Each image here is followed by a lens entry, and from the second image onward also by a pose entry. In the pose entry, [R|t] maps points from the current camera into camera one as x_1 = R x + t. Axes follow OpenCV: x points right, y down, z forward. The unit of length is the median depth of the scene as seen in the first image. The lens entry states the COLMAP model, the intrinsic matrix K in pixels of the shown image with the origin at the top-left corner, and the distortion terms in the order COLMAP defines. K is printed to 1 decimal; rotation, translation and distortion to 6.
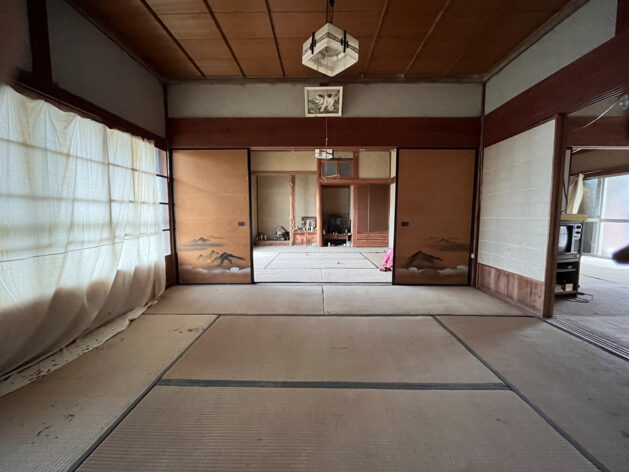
lens RADIAL K [[255.0, 0, 313.7], [0, 255.0, 236.3], [0, 0, 1]] dist [0.001014, -0.000532]
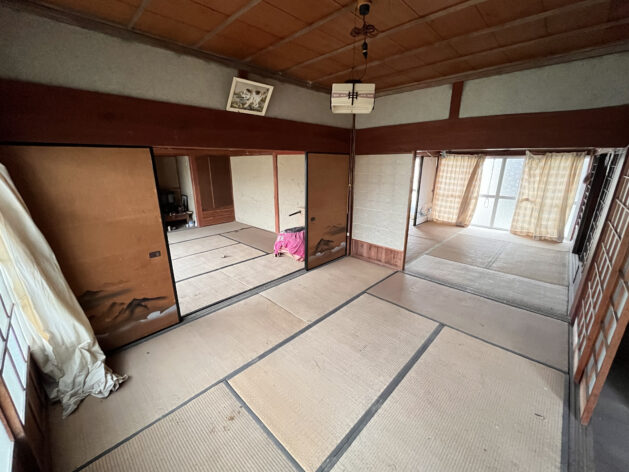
lens RADIAL K [[255.0, 0, 311.9], [0, 255.0, 238.2], [0, 0, 1]] dist [0.001014, -0.000532]
pose [[0.693806, -0.208394, 0.689351, -0.471259], [0.065217, 0.971465, 0.228040, -0.232271], [-0.717202, -0.113258, 0.687600, 0.192990]]
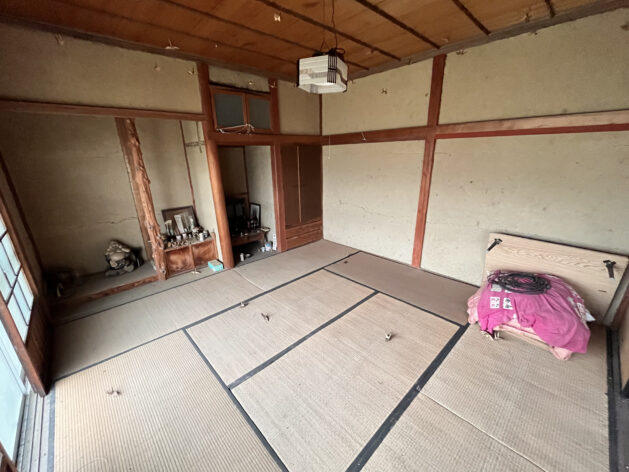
lens RADIAL K [[255.0, 0, 315.5], [0, 255.0, 237.5], [0, 0, 1]] dist [0.001014, -0.000532]
pose [[0.725822, -0.228318, 0.648886, -0.412061], [0.083597, 0.965595, 0.246247, -0.313571], [-0.682784, -0.124487, 0.719937, 1.175156]]
